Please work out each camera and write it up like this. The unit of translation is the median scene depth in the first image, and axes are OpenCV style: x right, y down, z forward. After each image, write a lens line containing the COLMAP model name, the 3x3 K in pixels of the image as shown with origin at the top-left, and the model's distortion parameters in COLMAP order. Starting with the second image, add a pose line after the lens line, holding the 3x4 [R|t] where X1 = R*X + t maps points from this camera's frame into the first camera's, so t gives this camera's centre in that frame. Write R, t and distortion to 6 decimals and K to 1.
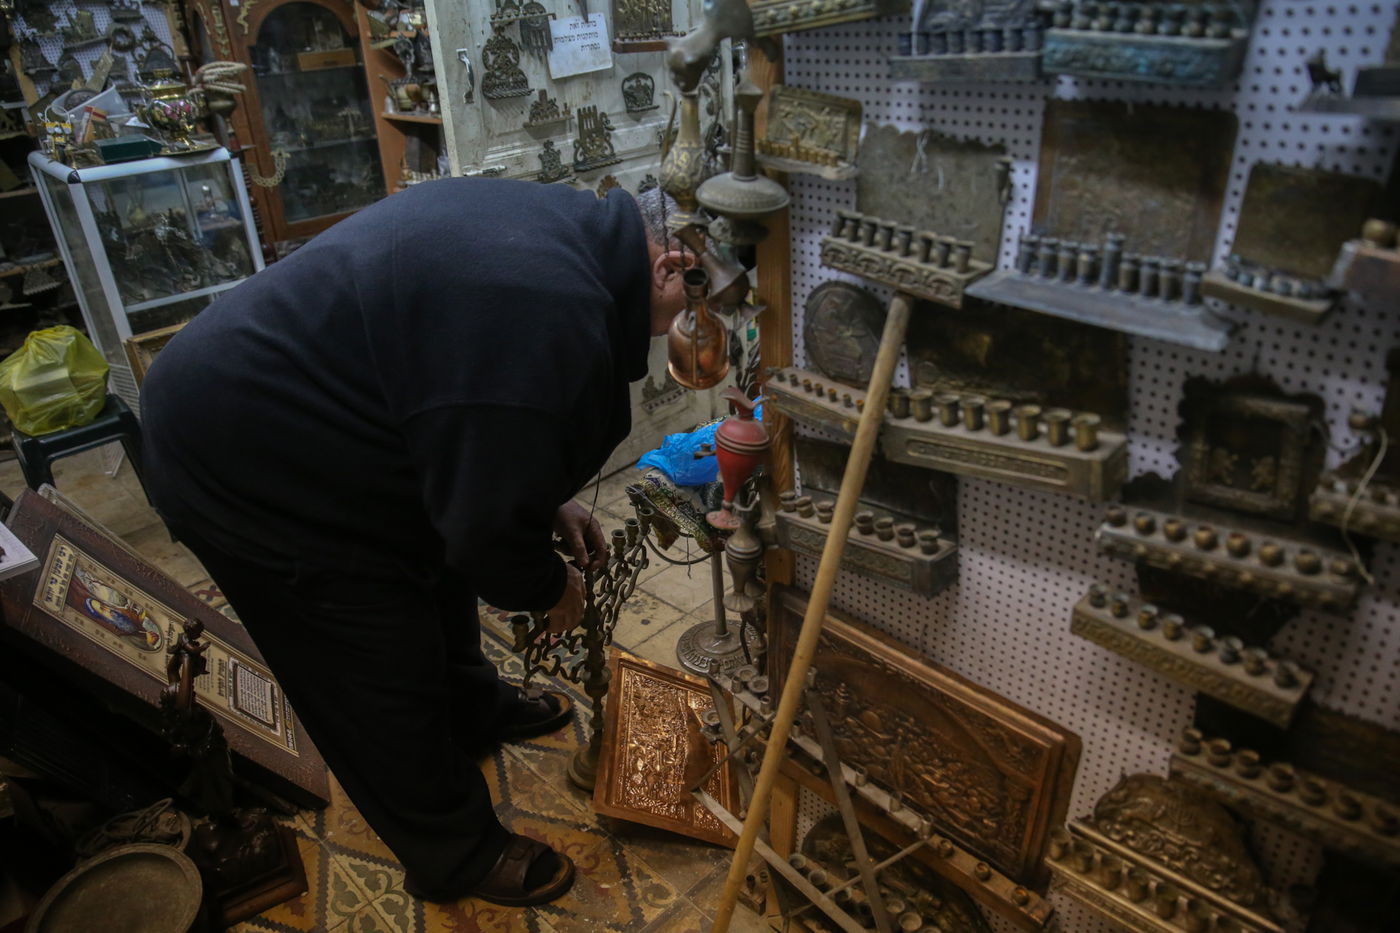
lens RADIAL K [[986.1, 0, 705.9], [0, 986.1, 477.7], [0, 0, 1]] dist [-0.048315, 0.043957]
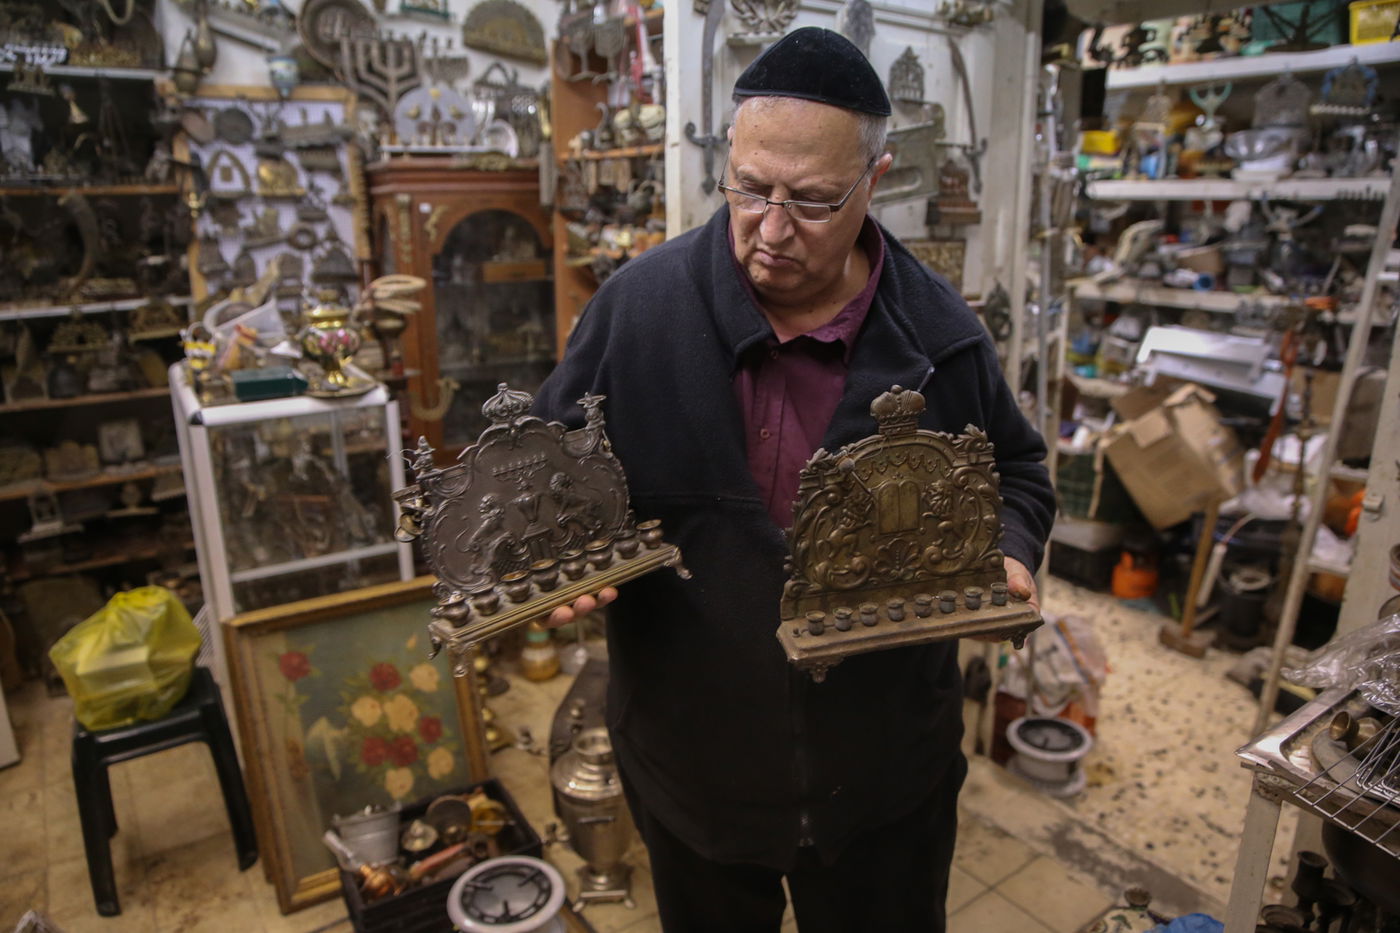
lens RADIAL K [[986.1, 0, 696.8], [0, 986.1, 464.3], [0, 0, 1]] dist [-0.048315, 0.043957]
pose [[0.987080, 0.081897, -0.137714, -0.095820], [-0.106396, 0.977676, -0.181192, -0.123358], [0.119801, 0.193503, 0.973758, 0.200707]]
